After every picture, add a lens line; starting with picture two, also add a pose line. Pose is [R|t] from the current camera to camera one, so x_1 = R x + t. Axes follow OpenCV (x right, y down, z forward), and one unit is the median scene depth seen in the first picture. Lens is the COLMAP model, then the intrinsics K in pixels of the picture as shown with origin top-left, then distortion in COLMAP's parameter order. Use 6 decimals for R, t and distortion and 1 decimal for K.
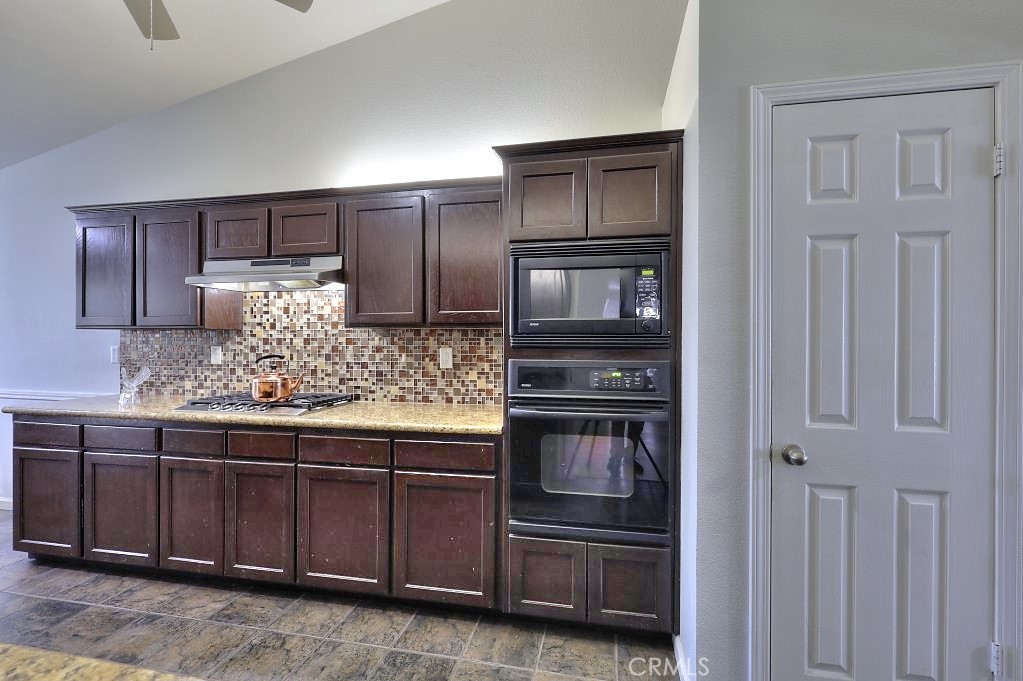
lens RADIAL K [[460.8, 0, 515.5], [0, 460.8, 342.3], [0, 0, 1]] dist [-0.003320, 0.001220]
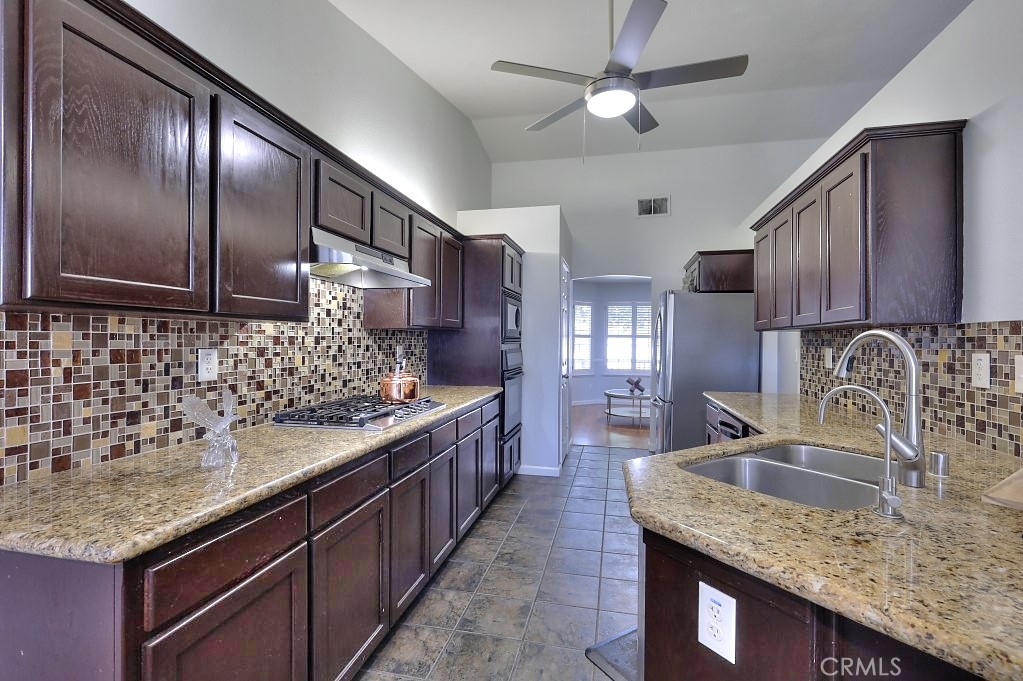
lens RADIAL K [[460.8, 0, 517.7], [0, 460.8, 340.1], [0, 0, 1]] dist [-0.003320, 0.001220]
pose [[0.009274, -0.002149, 0.999955, -1.273546], [-0.001958, 0.999996, 0.002167, -0.005226], [-0.999955, -0.001978, 0.009270, 0.632946]]
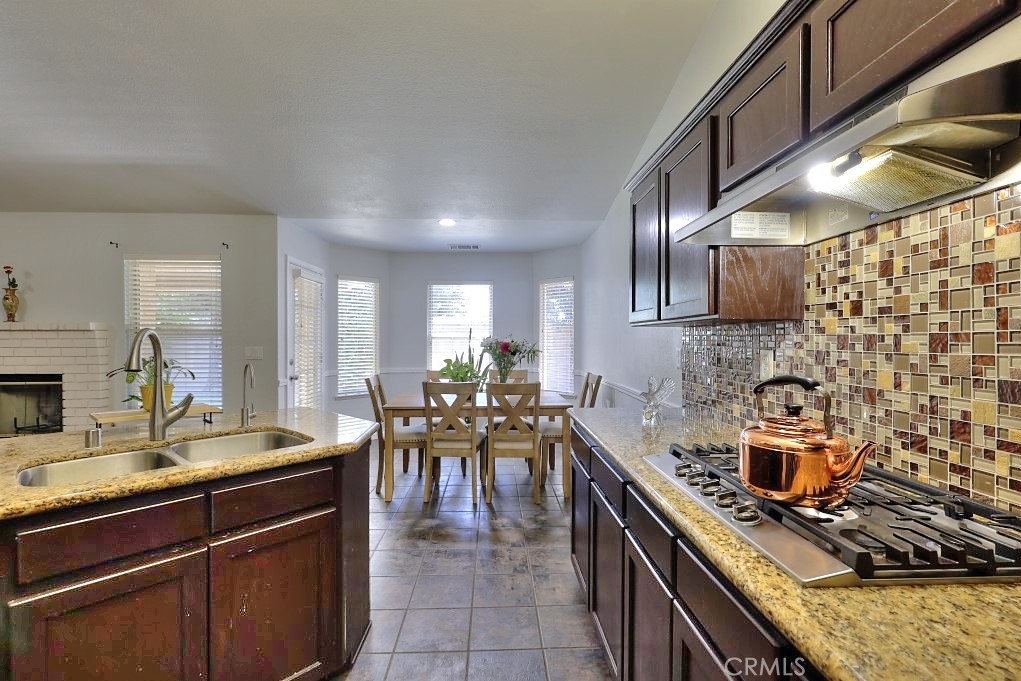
lens RADIAL K [[459.9, 0, 511.9], [0, 459.9, 340.8], [0, 0, 1]] dist [-0.003320, 0.001220]
pose [[0.238452, 0.001991, -0.971152, -0.175034], [-0.003193, 0.999994, 0.001266, -0.002946], [0.971149, 0.002799, 0.238457, 0.576273]]
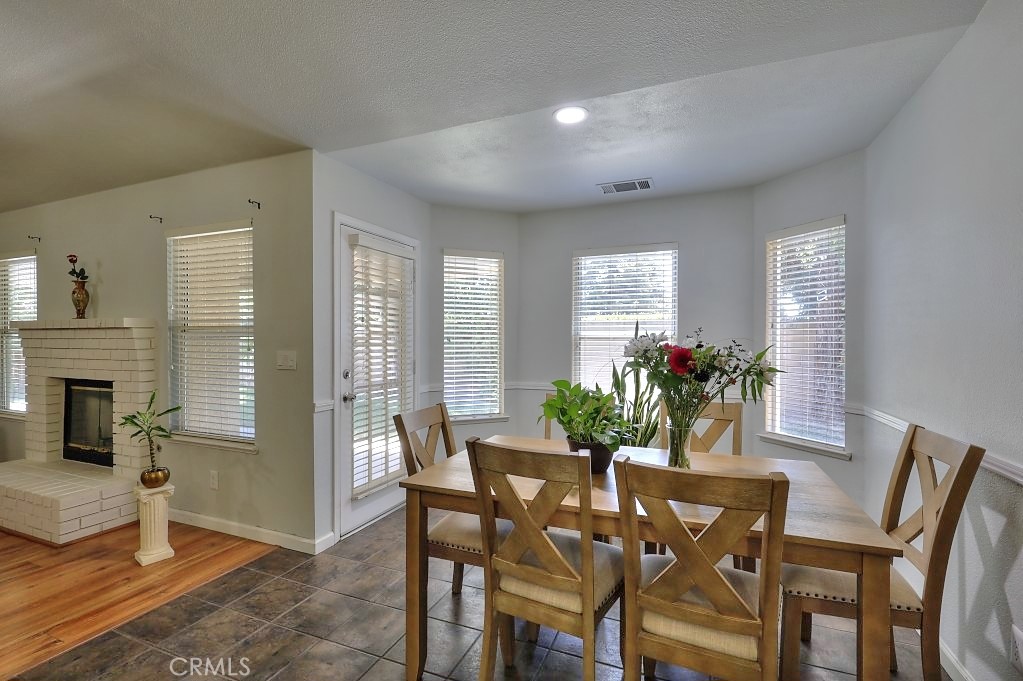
lens RADIAL K [[460.8, 0, 509.6], [0, 460.8, 342.5], [0, 0, 1]] dist [-0.003320, 0.001220]
pose [[-0.194251, 0.002566, -0.980949, -0.898348], [-0.006992, 0.999968, 0.004000, -0.004316], [0.980927, 0.007635, -0.194227, 0.782379]]
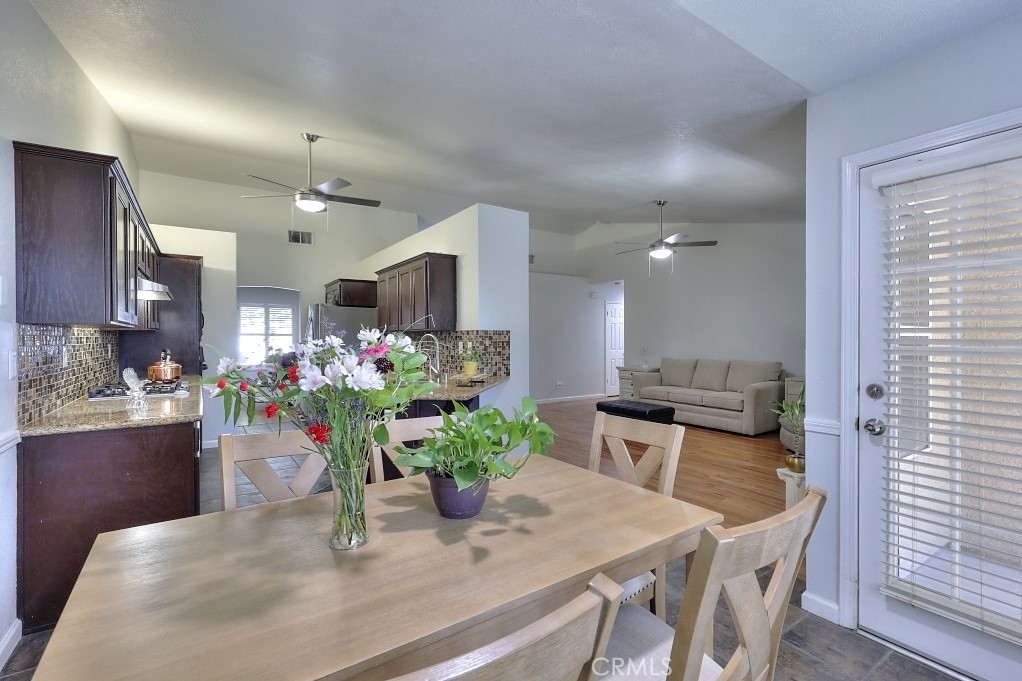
lens RADIAL K [[460.3, 0, 511.4], [0, 460.3, 343.4], [0, 0, 1]] dist [-0.003320, 0.001220]
pose [[-0.715513, -0.008655, 0.698545, -1.912317], [0.001972, 0.999894, 0.014410, -0.005360], [-0.698596, 0.011688, -0.715421, 1.064536]]
